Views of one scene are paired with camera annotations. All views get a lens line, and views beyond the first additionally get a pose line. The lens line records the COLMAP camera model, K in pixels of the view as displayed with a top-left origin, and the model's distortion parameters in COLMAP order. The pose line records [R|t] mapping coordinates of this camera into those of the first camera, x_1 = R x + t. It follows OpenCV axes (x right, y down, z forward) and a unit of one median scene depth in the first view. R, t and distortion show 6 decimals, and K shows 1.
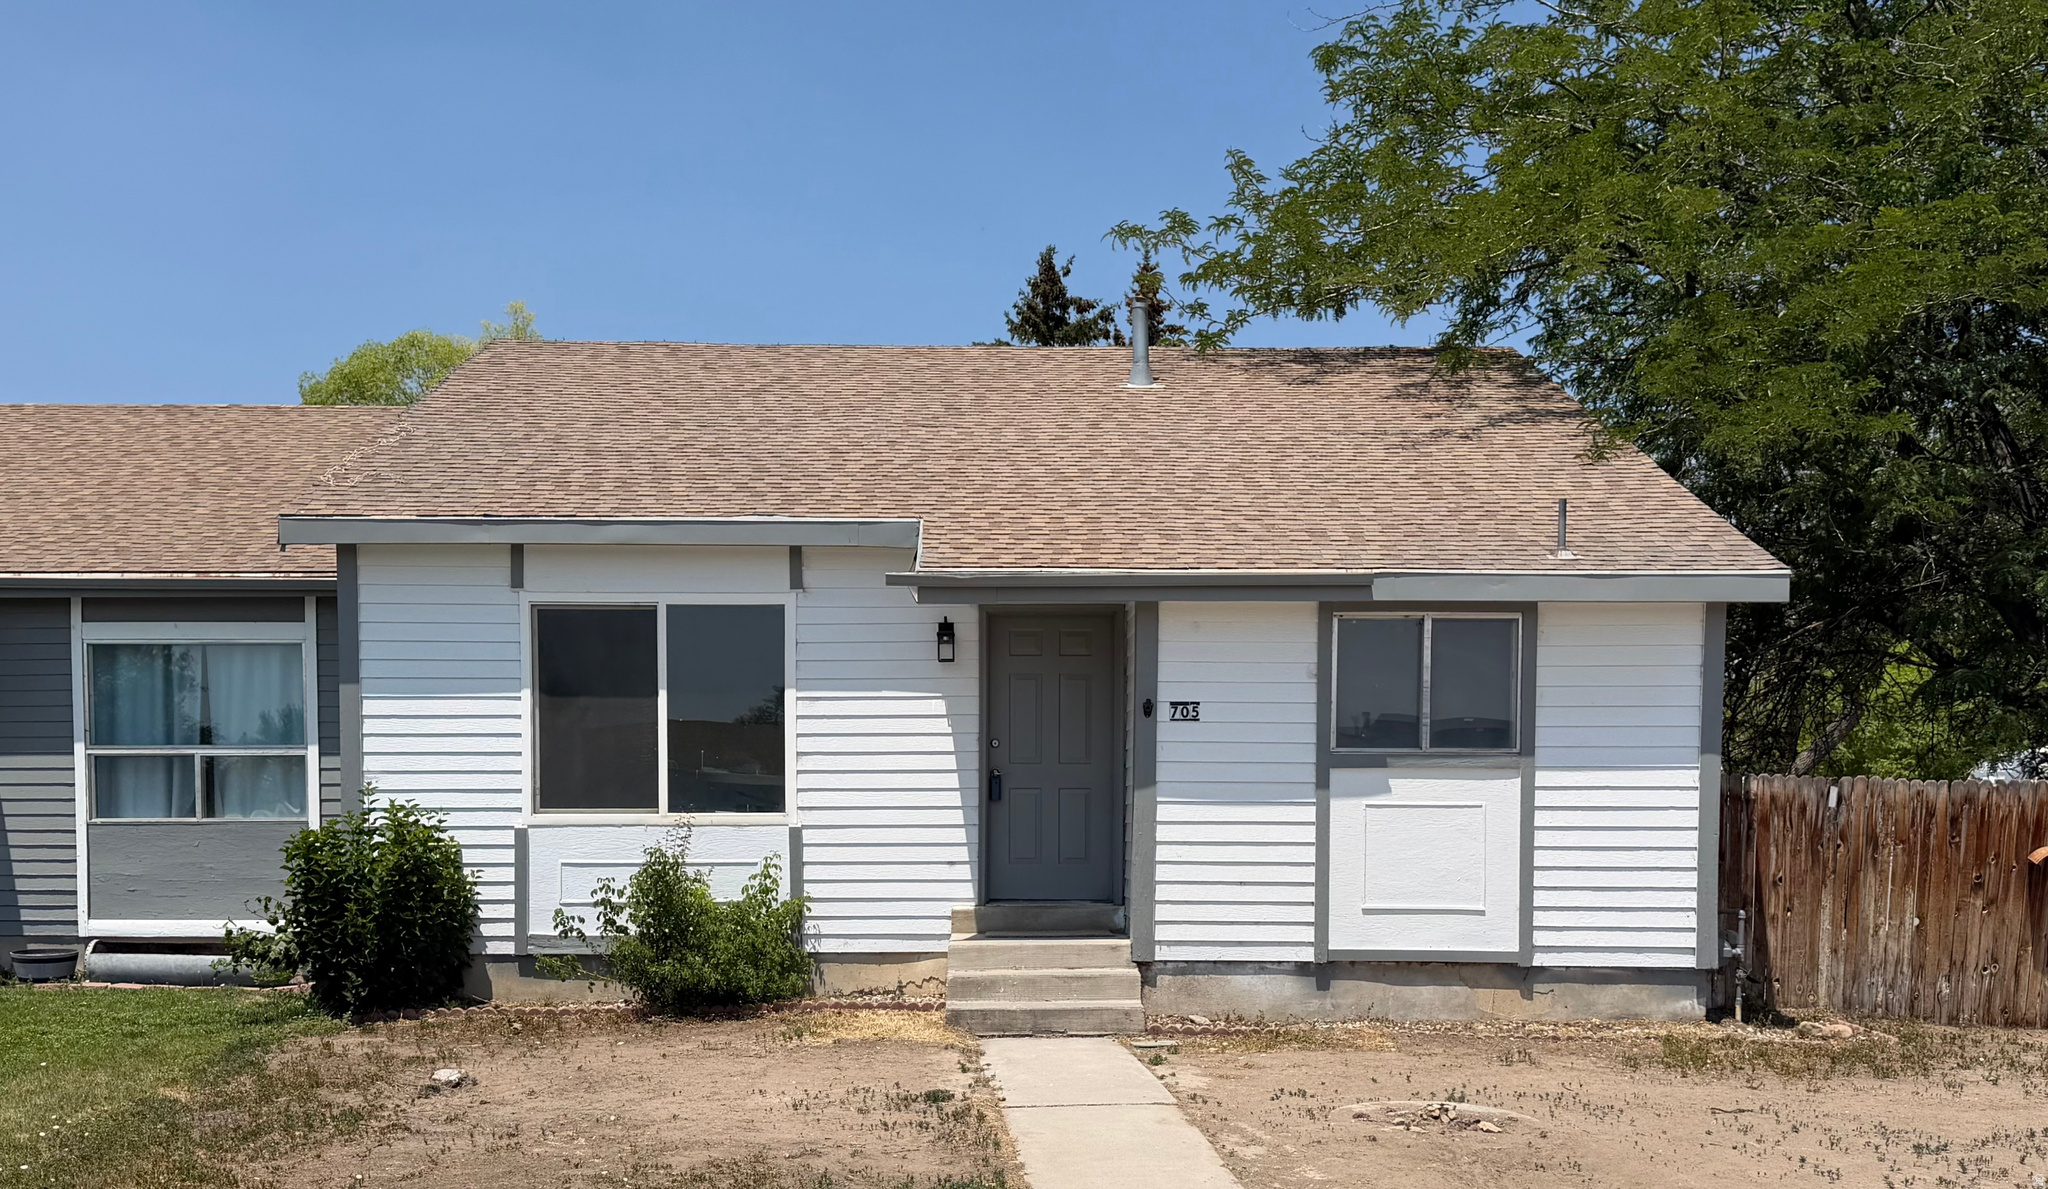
lens RADIAL K [[1366.9, 0, 1028.5], [0, 1366.9, 634.3], [0, 0, 1]] dist [-0.000553, 0.000077]
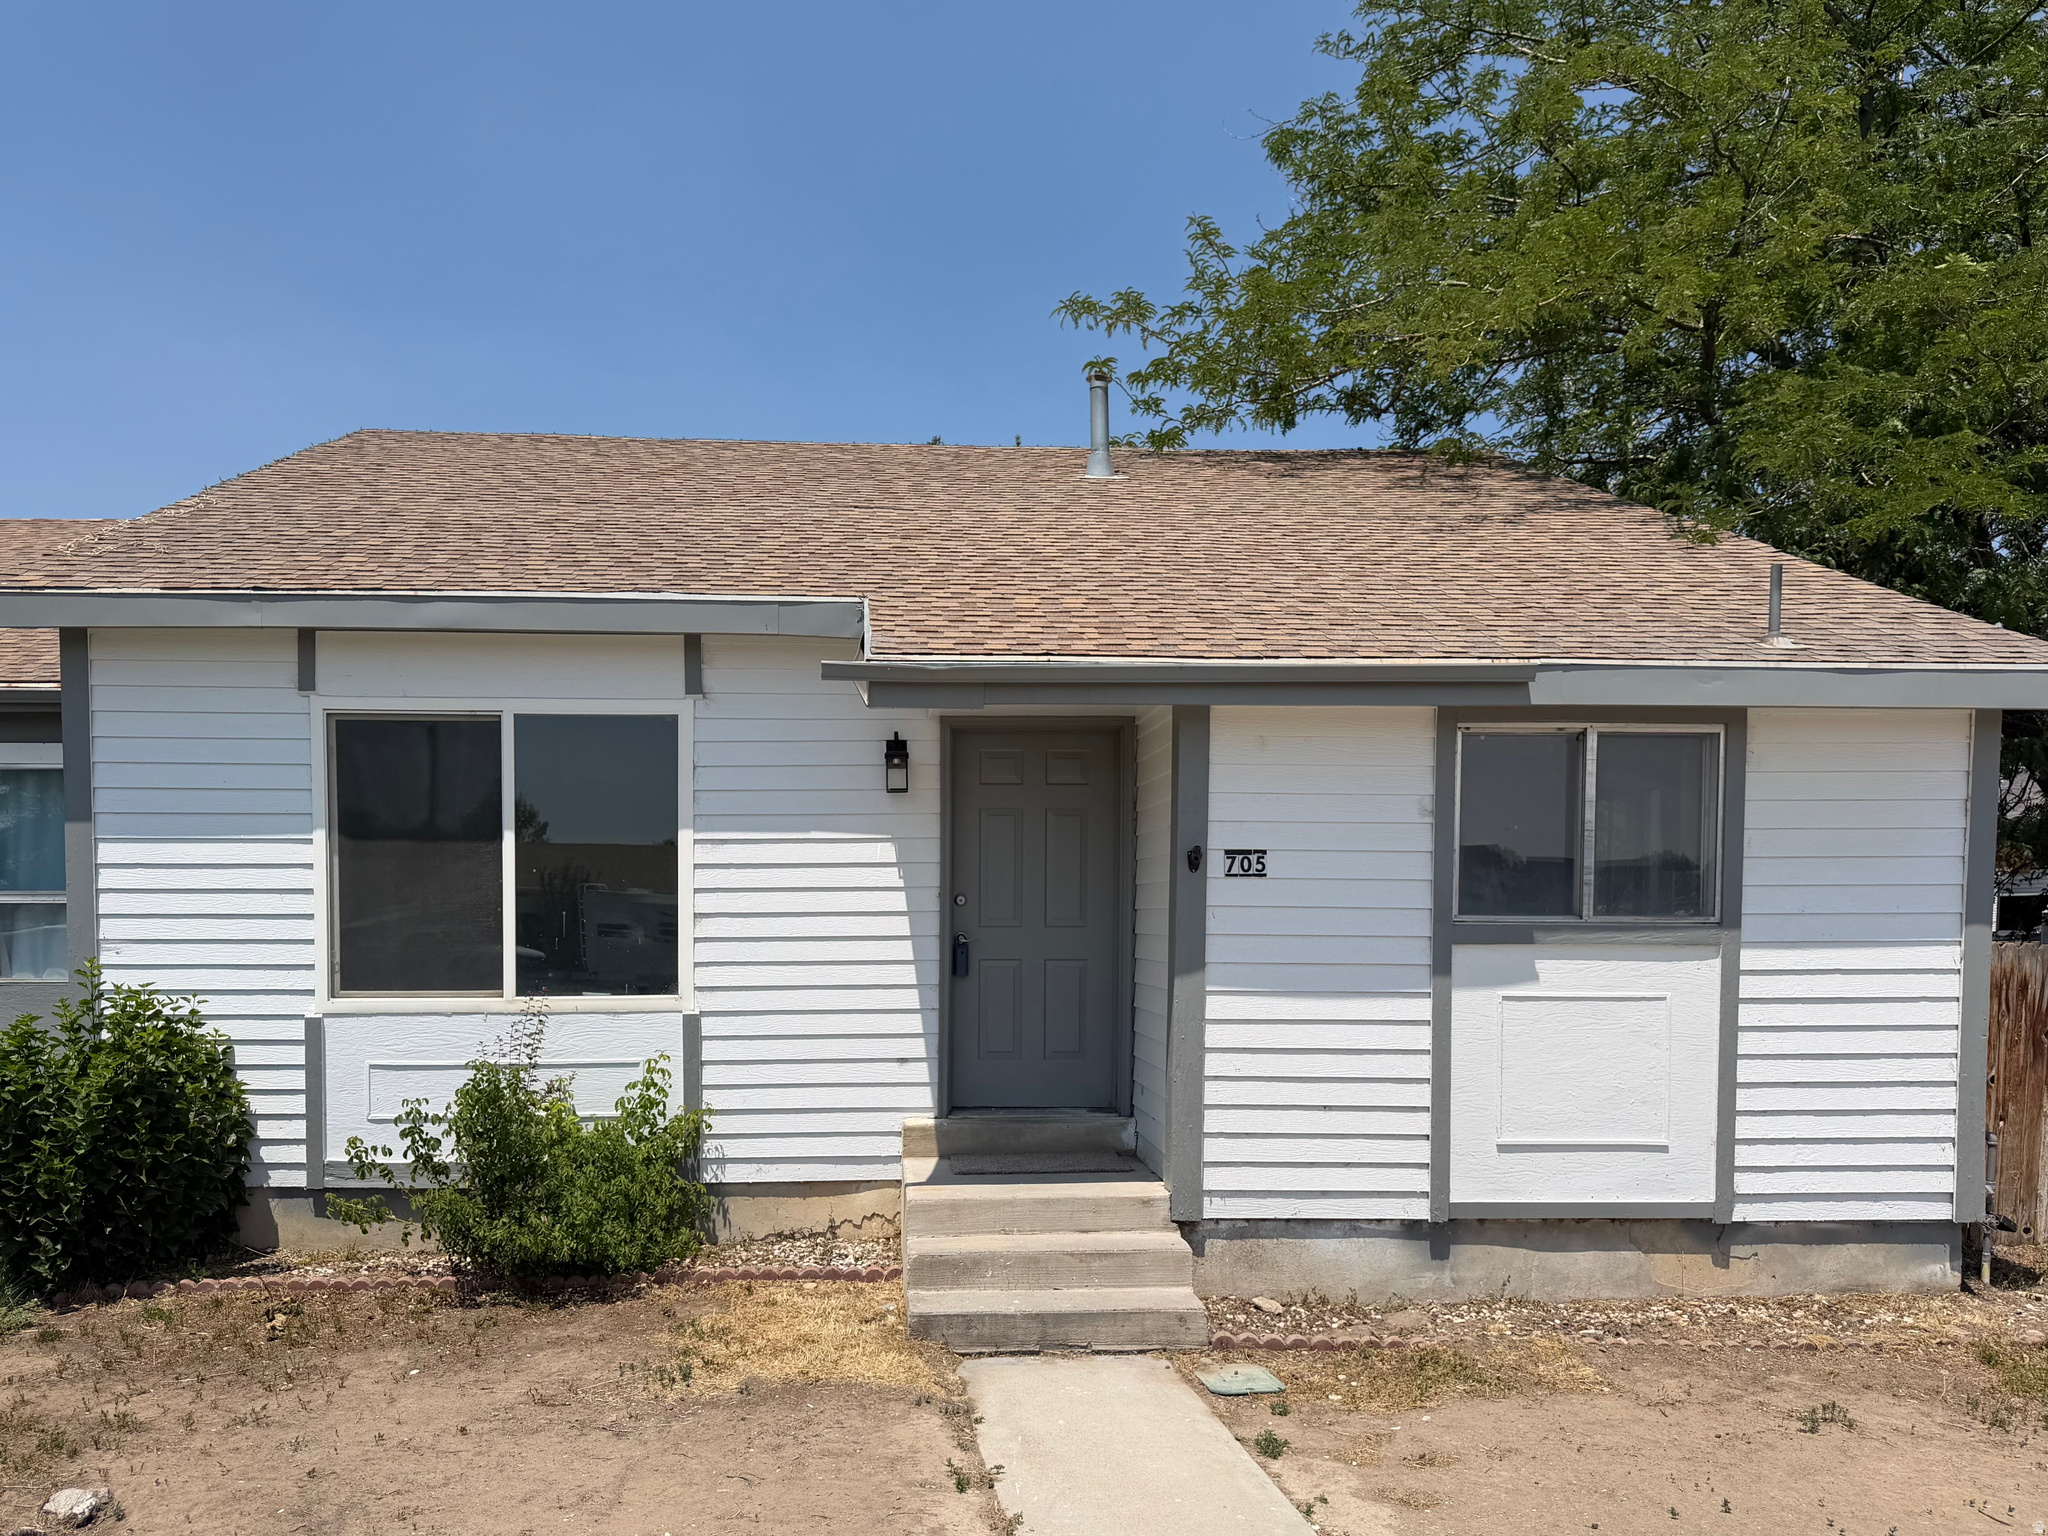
lens RADIAL K [[1451.4, 0, 1024.0], [0, 1451.4, 768.0], [0, 0, 1]] dist [0.080051, -0.153444]
pose [[0.998933, 0.002596, 0.046104, -0.029086], [-0.002734, 0.999992, 0.002935, 0.004576], [-0.046096, -0.003058, 0.998932, 0.215868]]
